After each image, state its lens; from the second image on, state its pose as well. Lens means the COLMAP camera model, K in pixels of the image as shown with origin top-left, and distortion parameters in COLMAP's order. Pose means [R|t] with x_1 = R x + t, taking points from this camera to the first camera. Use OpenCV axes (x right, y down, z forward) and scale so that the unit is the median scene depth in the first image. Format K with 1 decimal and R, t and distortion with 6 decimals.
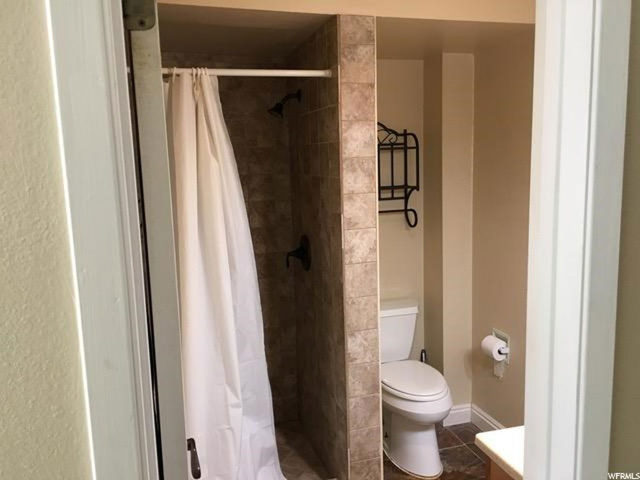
lens RADIAL K [[544.2, 0, 320.0], [0, 544.2, 240.0], [0, 0, 1]] dist [0.081491, -0.106781]
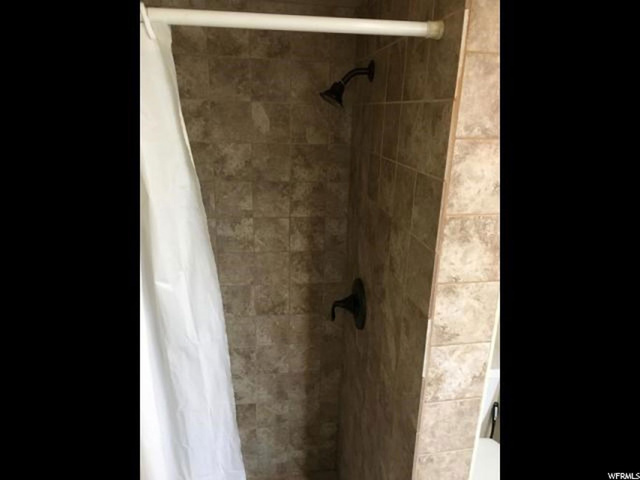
lens RADIAL K [[407.4, 0, 320.0], [0, 407.4, 240.0], [0, 0, 1]] dist [0.055174, -0.033580]
pose [[0.986297, 0.097331, -0.133208, -0.017827], [-0.075651, 0.984359, 0.159107, -0.175027], [0.146611, -0.146849, 0.978233, 0.610977]]
